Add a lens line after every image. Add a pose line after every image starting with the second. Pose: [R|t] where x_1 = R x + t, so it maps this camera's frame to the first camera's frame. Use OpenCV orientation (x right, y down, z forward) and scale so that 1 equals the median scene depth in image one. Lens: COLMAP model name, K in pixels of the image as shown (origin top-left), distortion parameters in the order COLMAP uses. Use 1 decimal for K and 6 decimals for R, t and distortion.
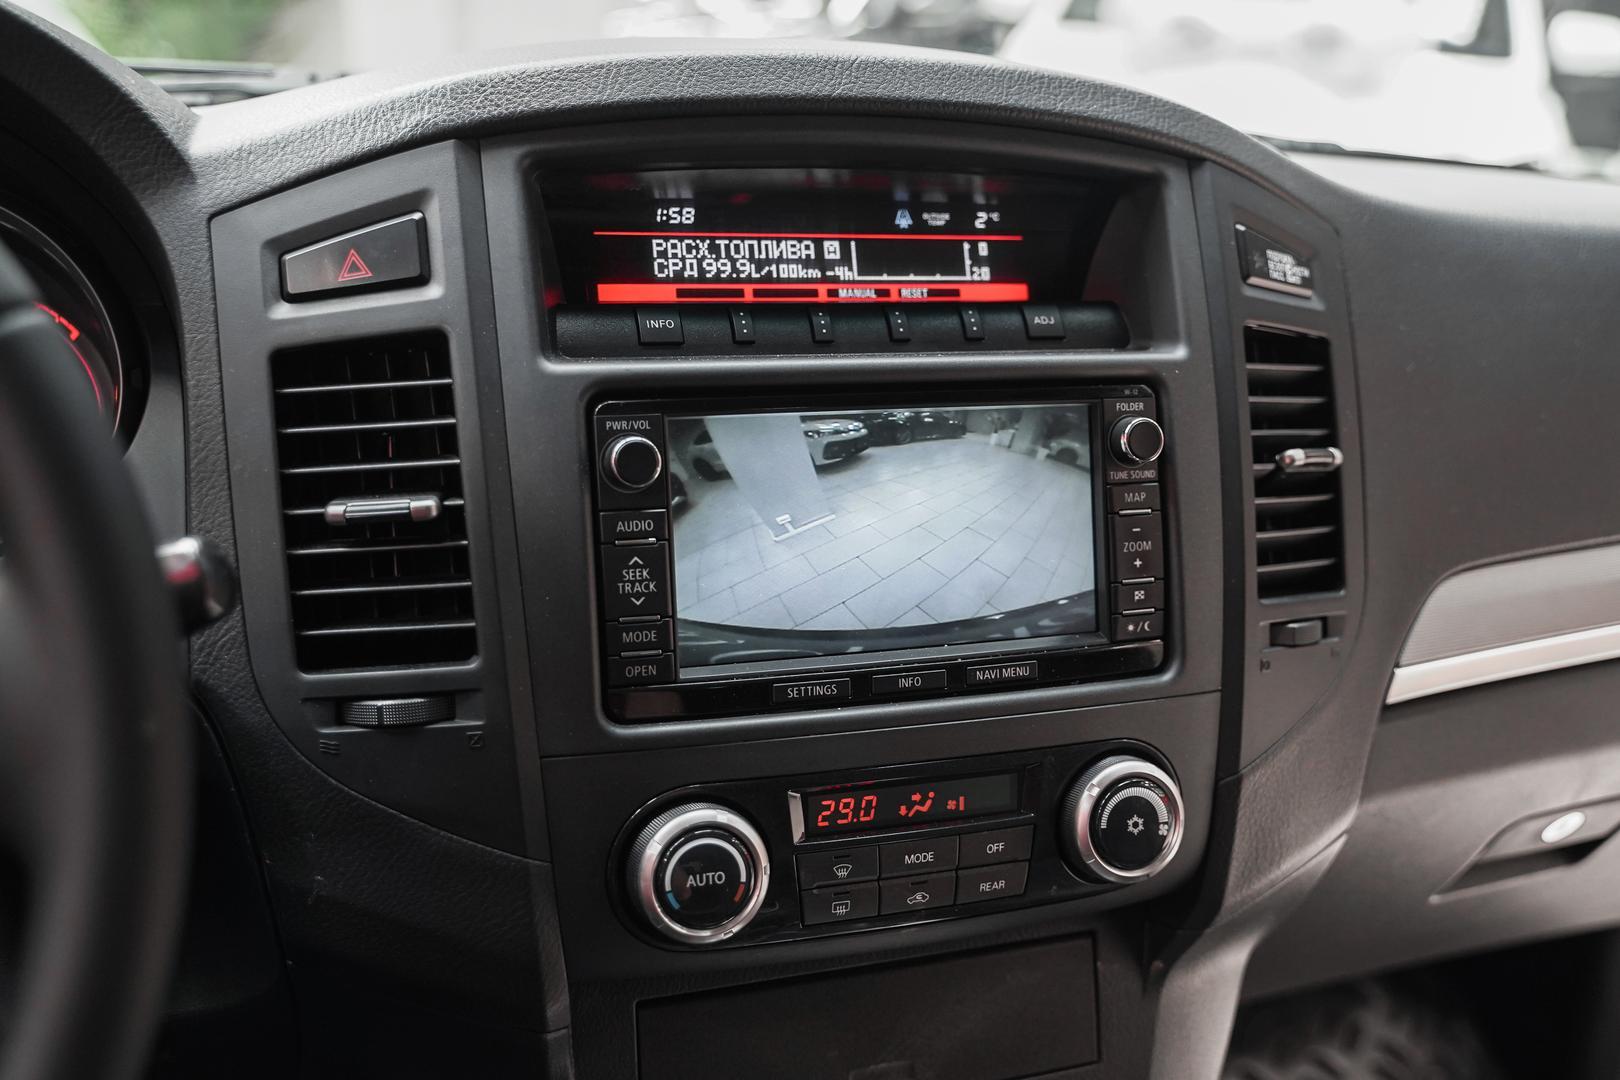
lens RADIAL K [[1590.6, 0, 852.2], [0, 1590.6, 536.8], [0, 0, 1]] dist [-0.007191, -0.003551]
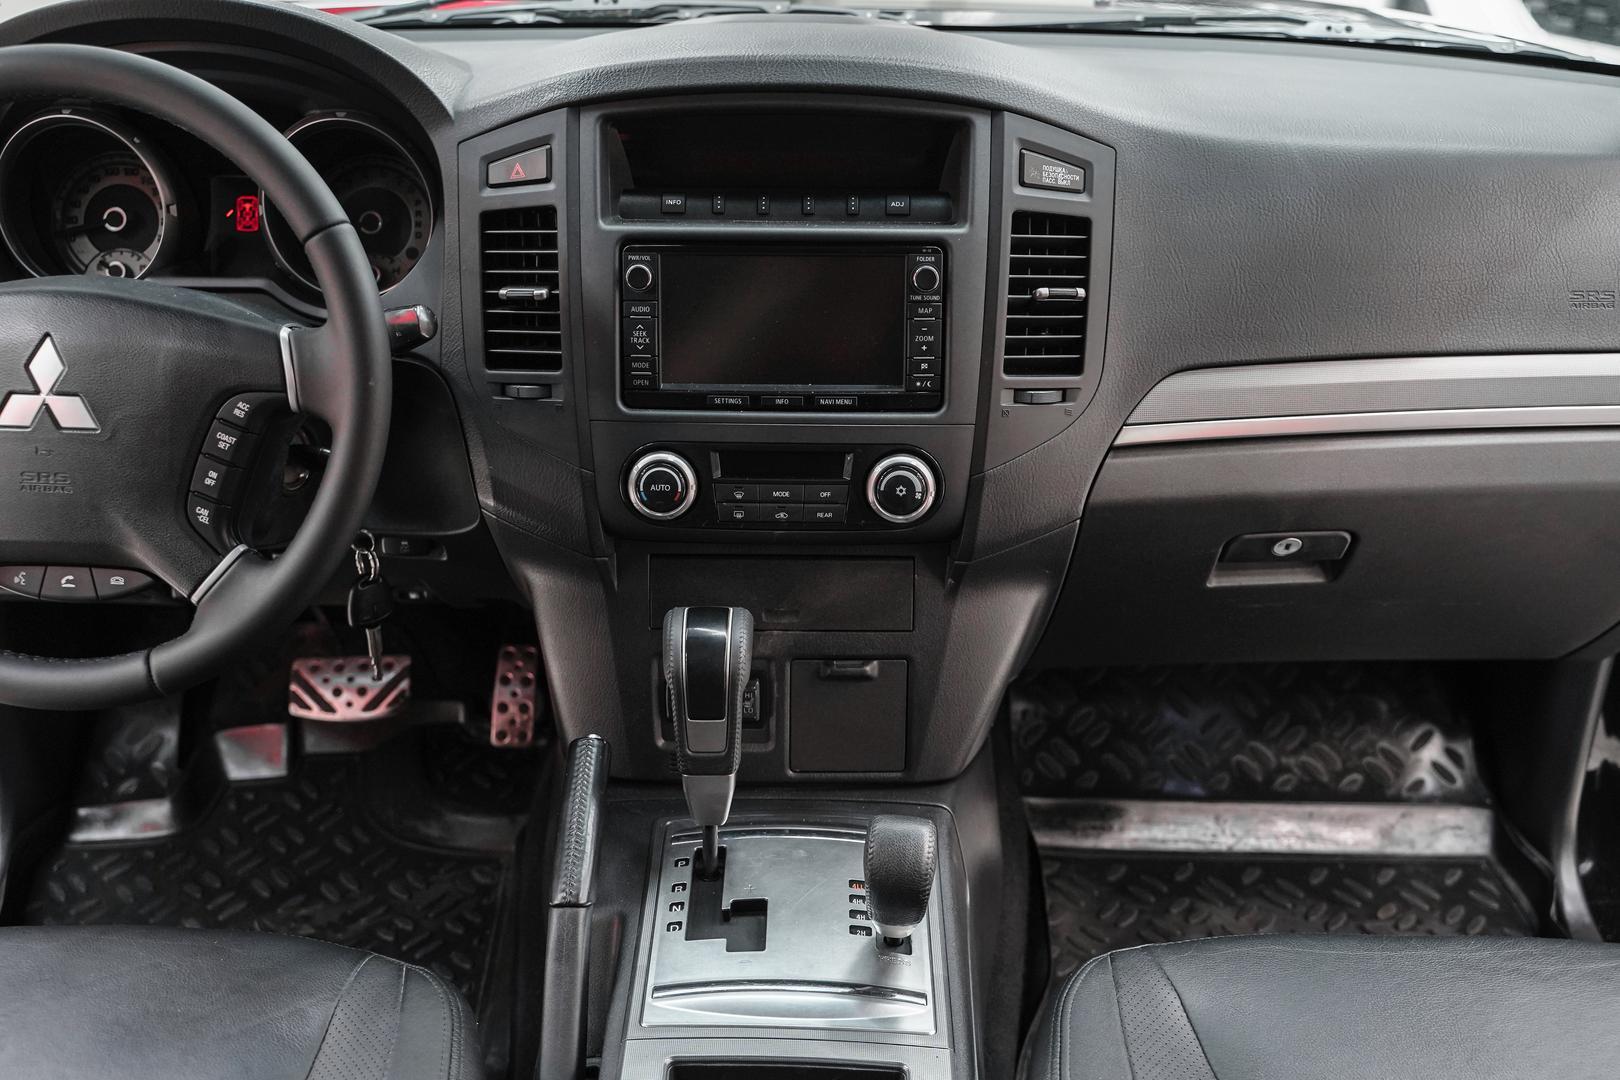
lens RADIAL K [[1710.2, 0, 801.0], [0, 1710.2, 536.0], [0, 0, 1]] dist [-0.000640, 0.002911]
pose [[0.936378, 0.112347, -0.332527, 0.784807], [-0.062867, 0.985752, 0.156014, -0.072763], [0.345317, -0.125183, 0.930100, -0.944442]]
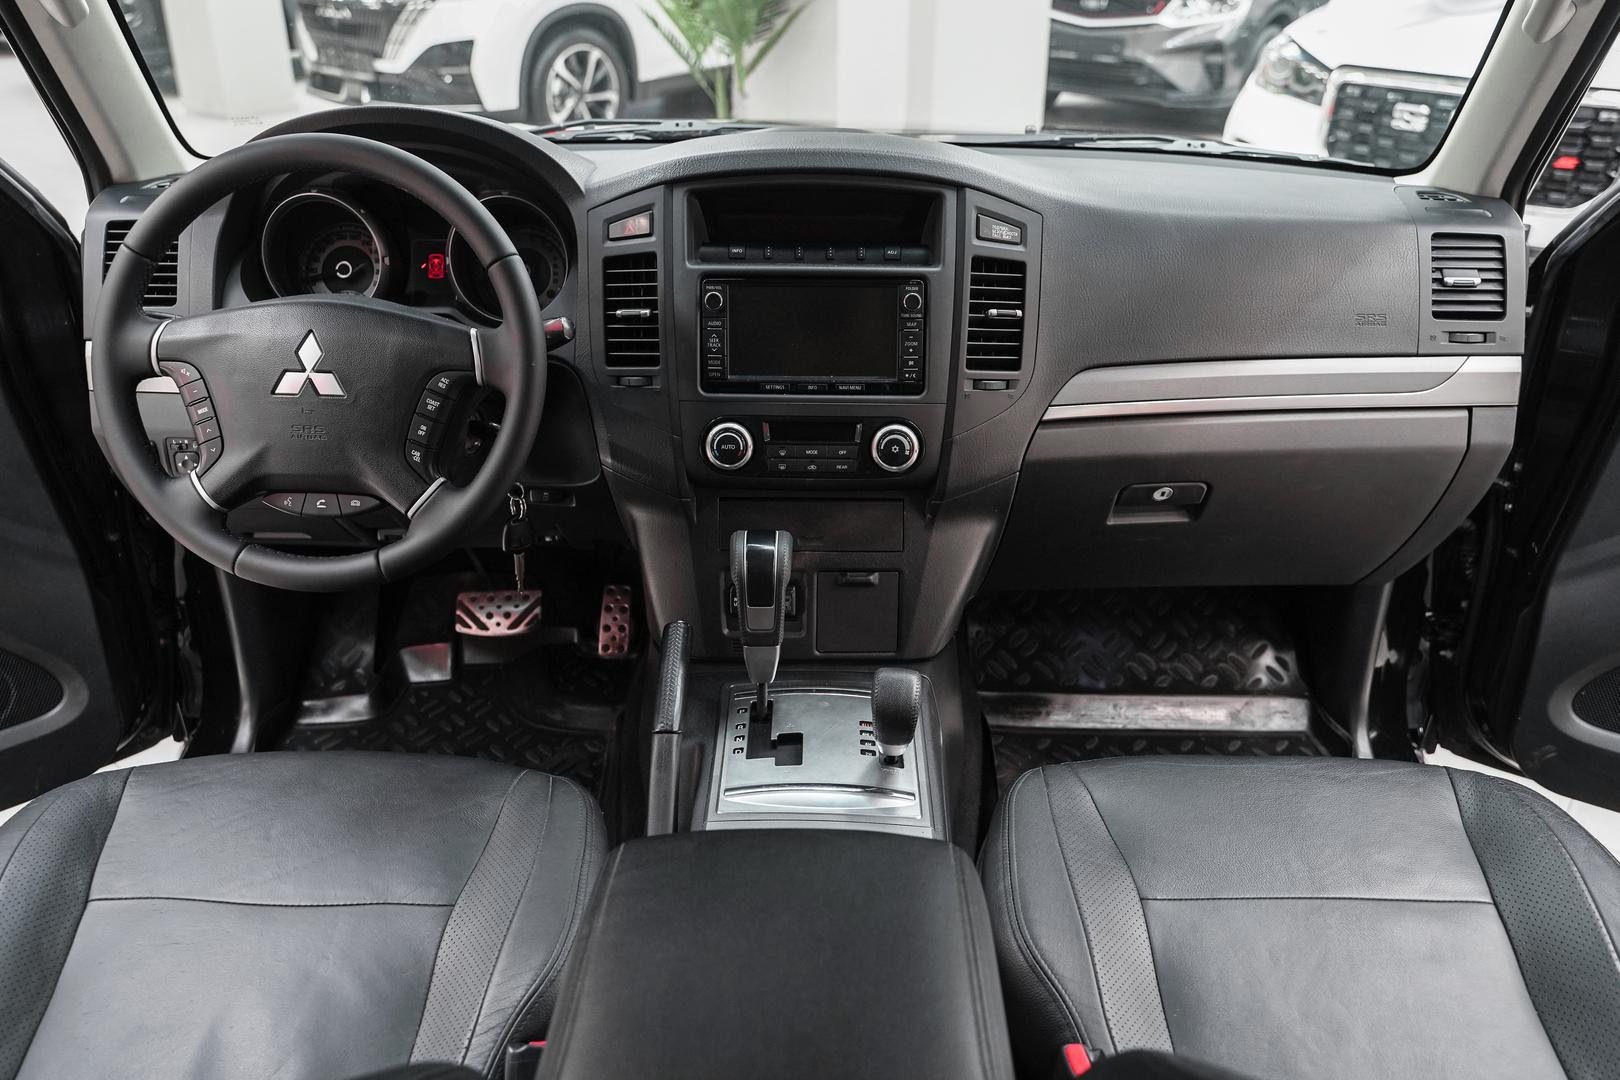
lens RADIAL K [[1270.4, 0, 814.6], [0, 1270.4, 531.7], [0, 0, 1]] dist [-0.009041, 0.000348]
pose [[0.939081, 0.103922, -0.327608, 0.813377], [-0.063542, 0.989256, 0.131664, 0.051215], [0.337771, -0.102826, 0.935595, -1.110452]]
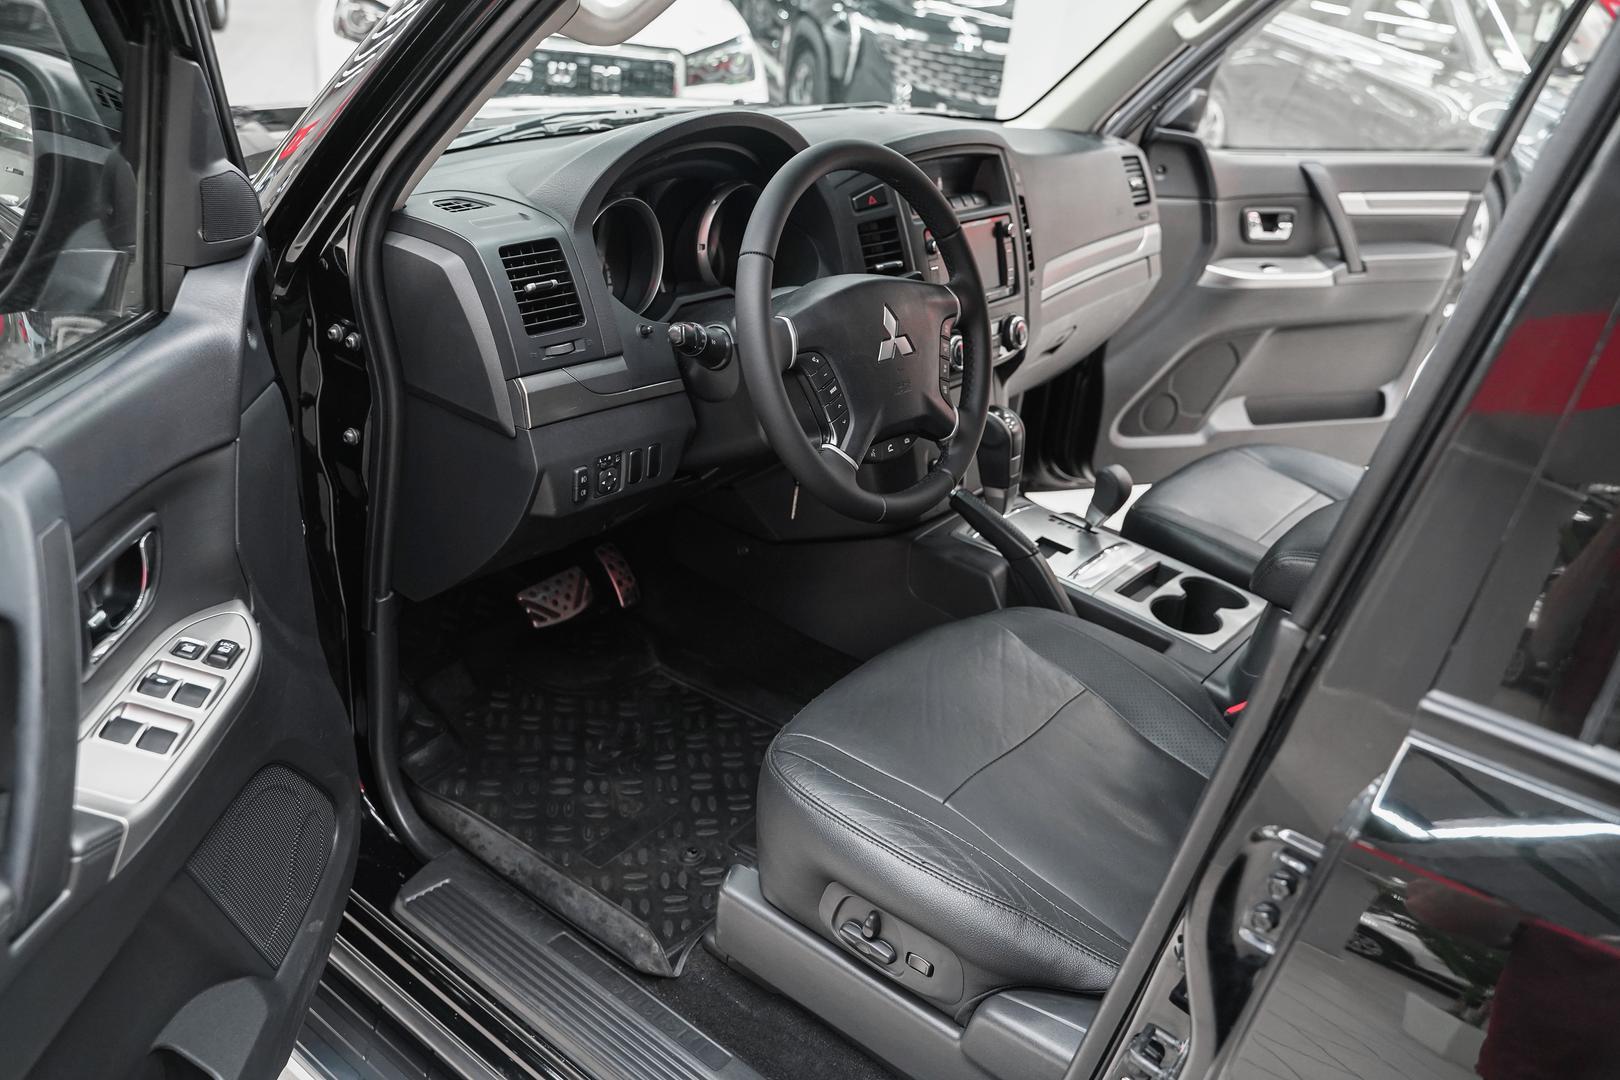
lens RADIAL K [[1270.4, 0, 814.6], [0, 1270.4, 531.7], [0, 0, 1]] dist [-0.009041, 0.000348]
pose [[0.853039, -0.198060, 0.482801, -1.962467], [0.110487, 0.972750, 0.203837, -0.035367], [-0.510017, -0.120537, 0.851677, -1.513840]]
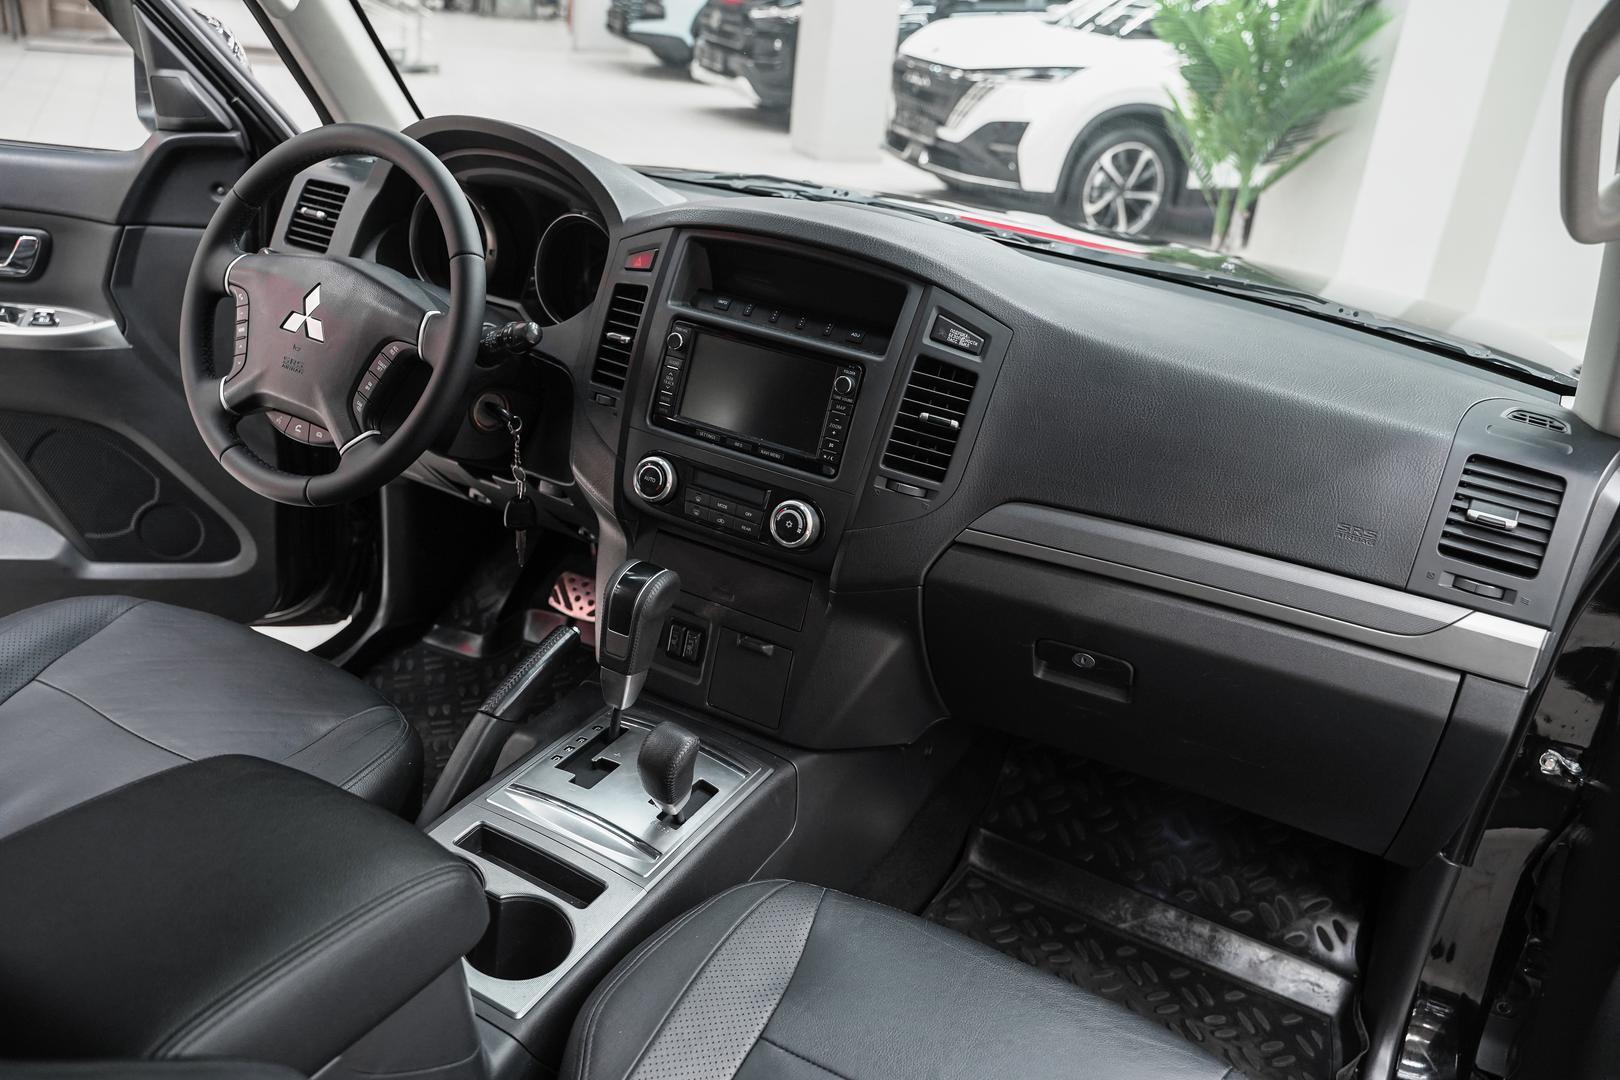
lens RADIAL K [[1270.4, 0, 814.6], [0, 1270.4, 531.7], [0, 0, 1]] dist [-0.009041, 0.000348]
pose [[0.673843, 0.314194, -0.668744, 1.722490], [-0.299795, 0.943496, 0.141200, -0.122277], [0.675321, 0.105339, 0.729962, -0.530244]]
